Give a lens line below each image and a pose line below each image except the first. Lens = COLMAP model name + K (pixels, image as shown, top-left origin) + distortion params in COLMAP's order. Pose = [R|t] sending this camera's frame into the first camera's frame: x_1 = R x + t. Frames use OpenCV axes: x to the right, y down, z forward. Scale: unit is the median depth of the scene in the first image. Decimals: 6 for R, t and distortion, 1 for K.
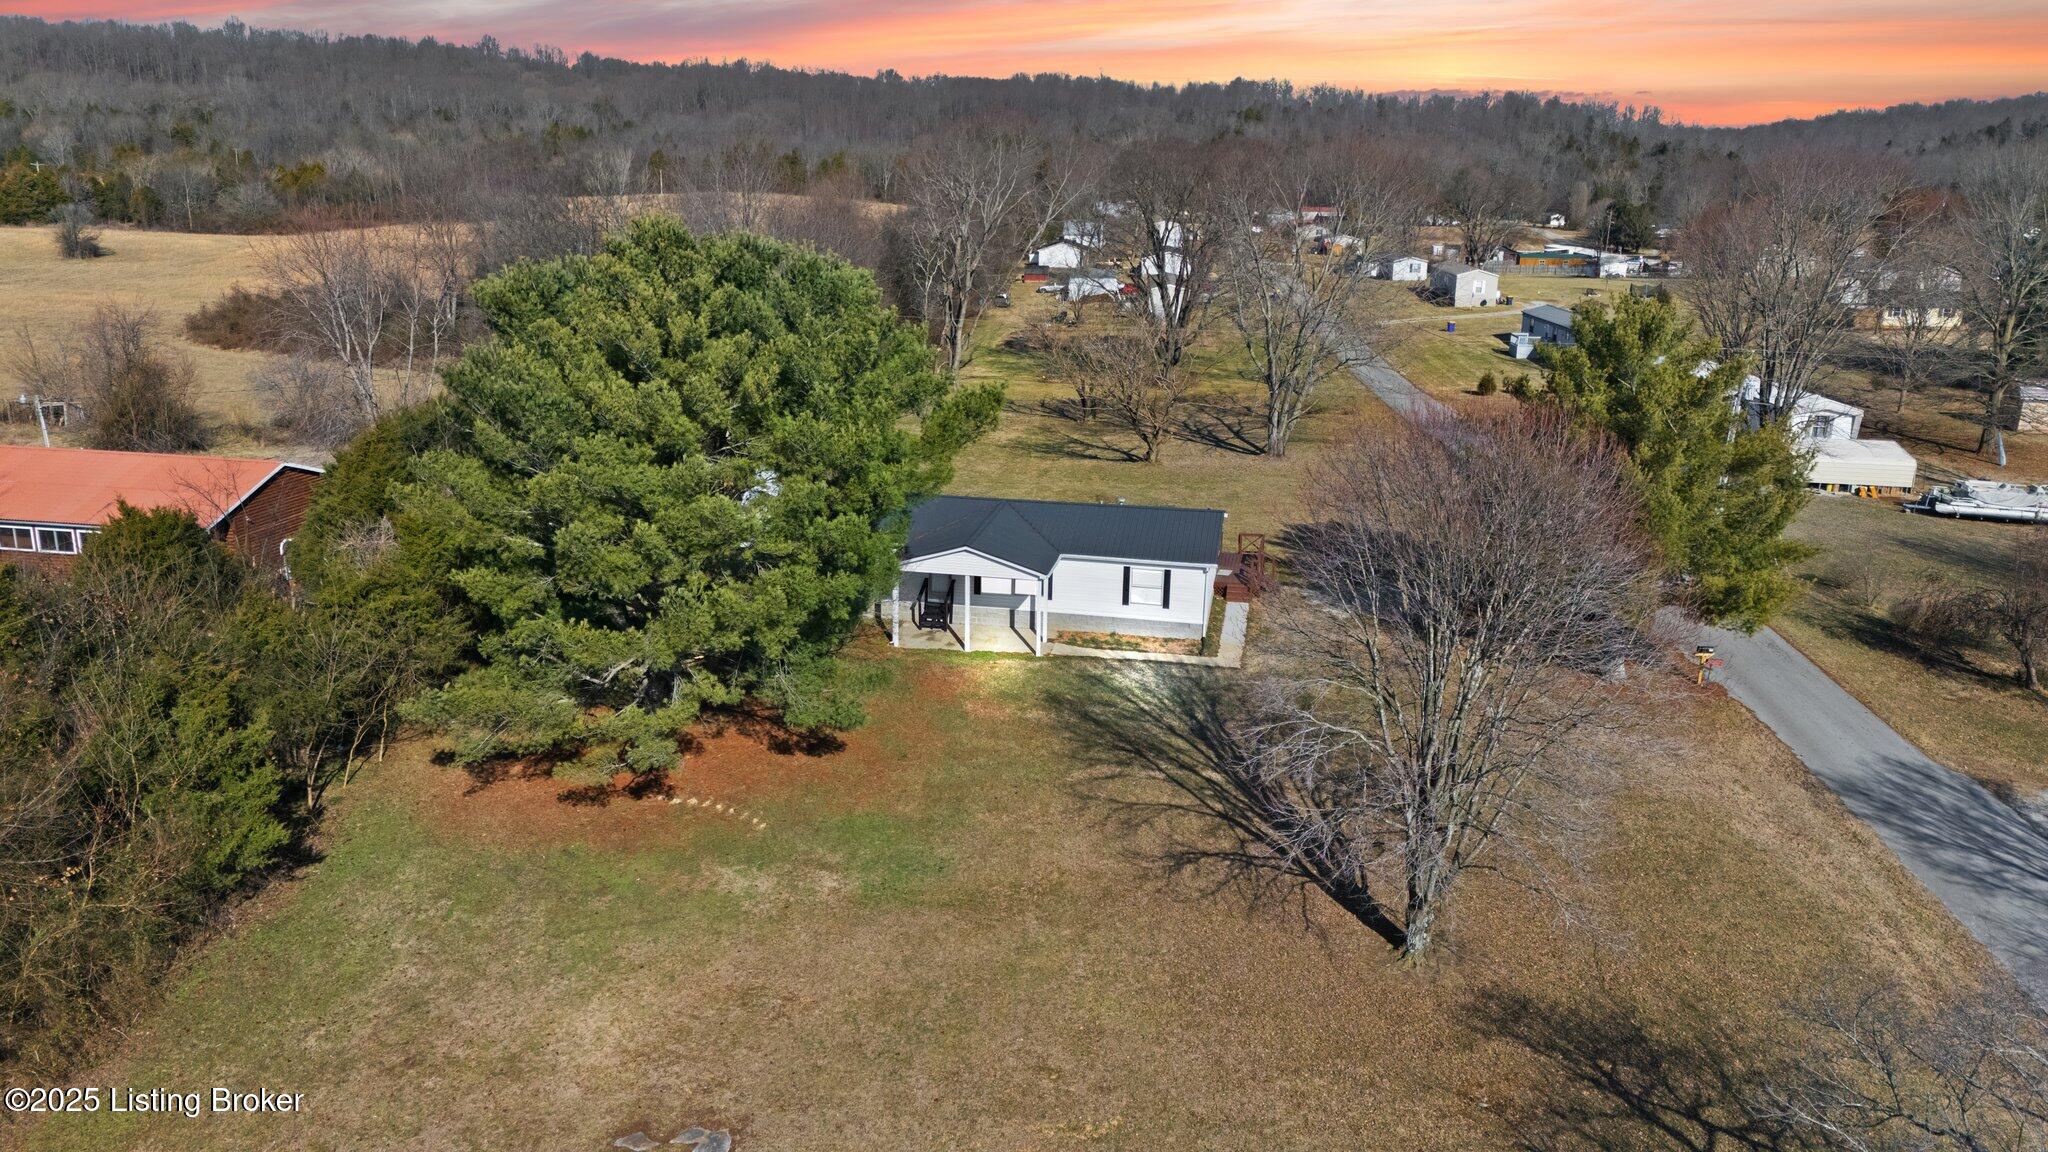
lens RADIAL K [[1486.8, 0, 1024.0], [0, 1486.8, 576.0], [0, 0, 1]] dist [0.083291, -0.086026]
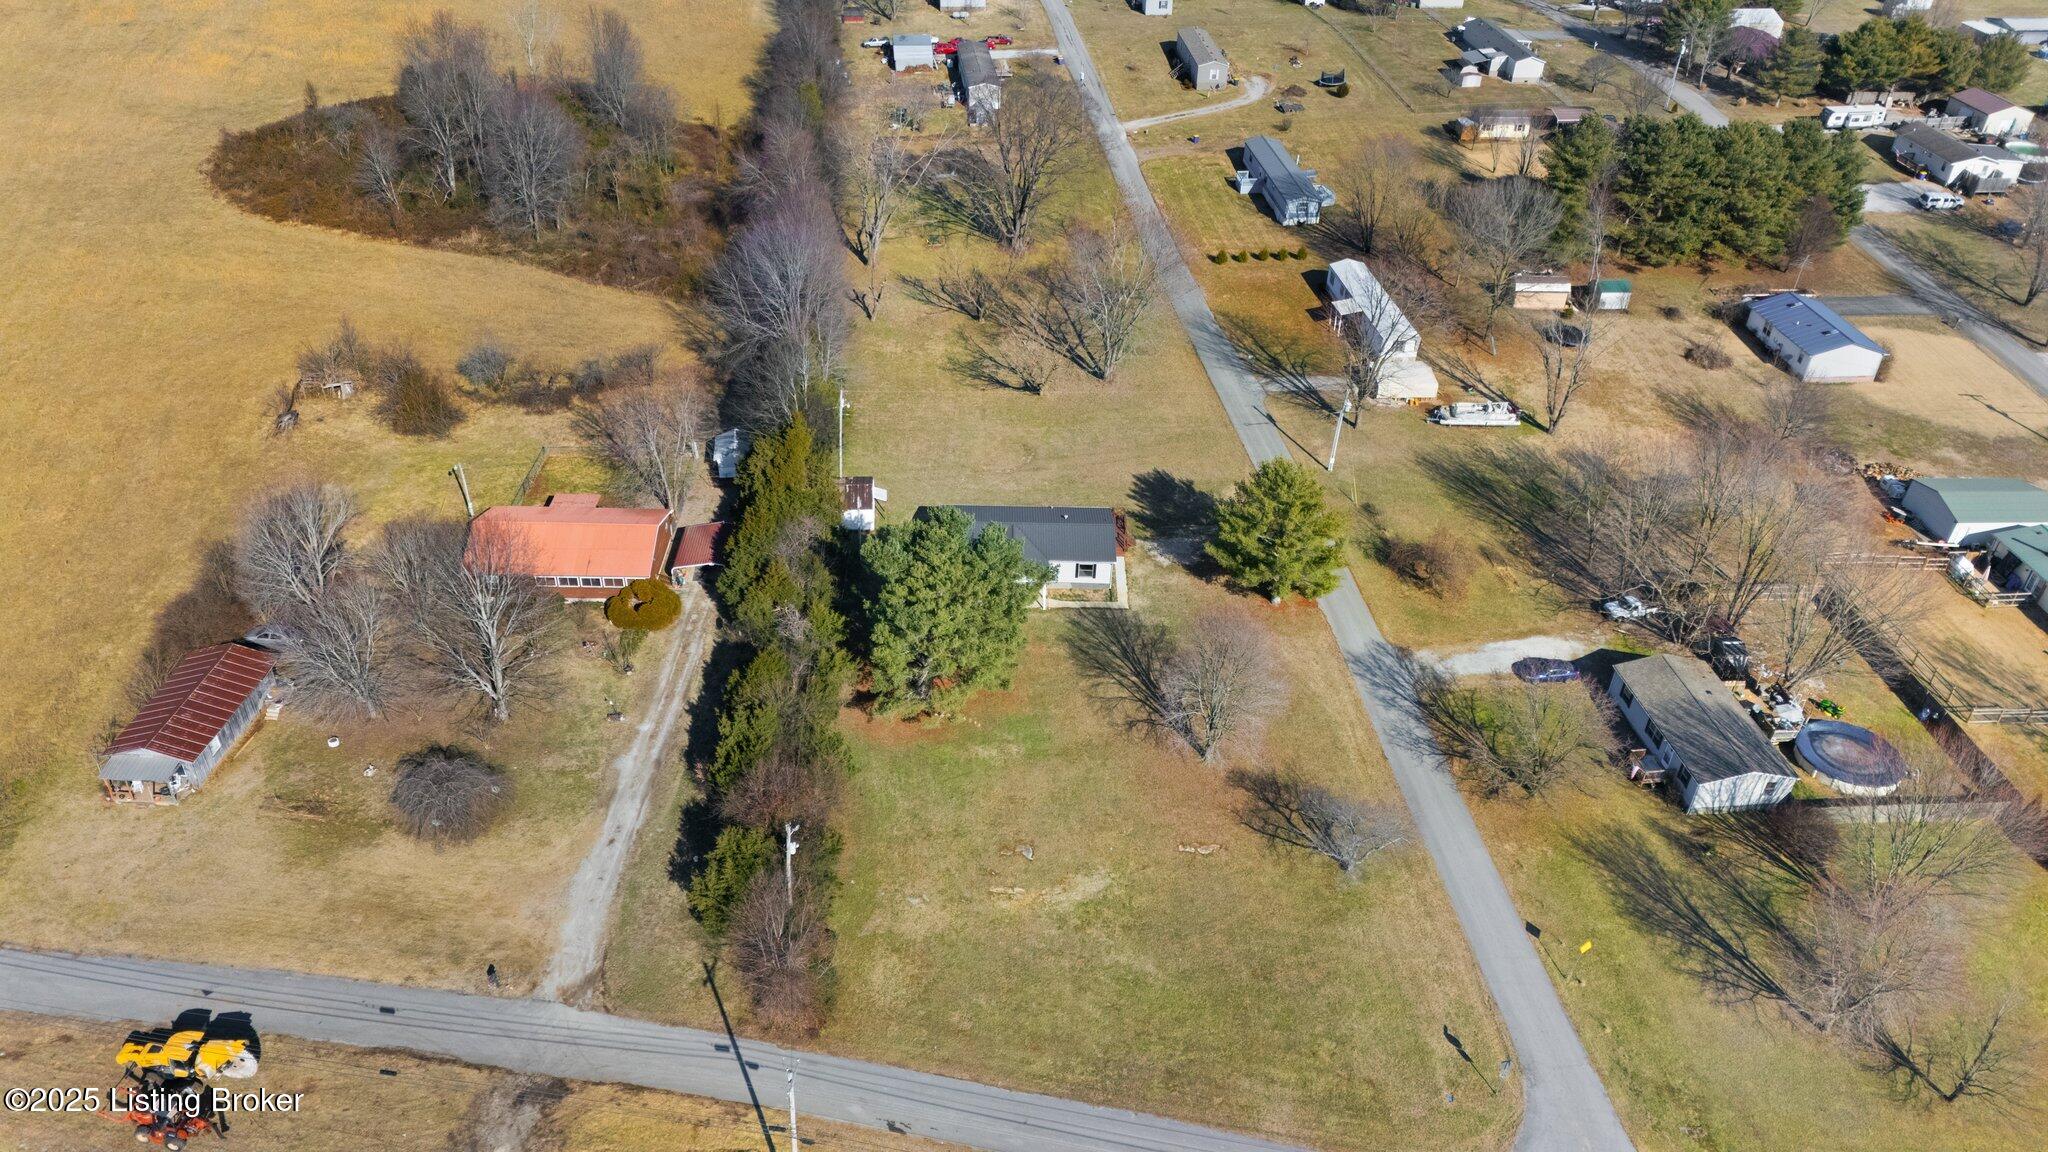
lens RADIAL K [[1486.8, 0, 1024.0], [0, 1486.8, 576.0], [0, 0, 1]] dist [0.083291, -0.086026]
pose [[0.981460, -0.086437, 0.171070, -0.576912], [0.020902, 0.935483, 0.352753, -1.126753], [-0.190524, -0.342638, 0.919946, -1.544552]]
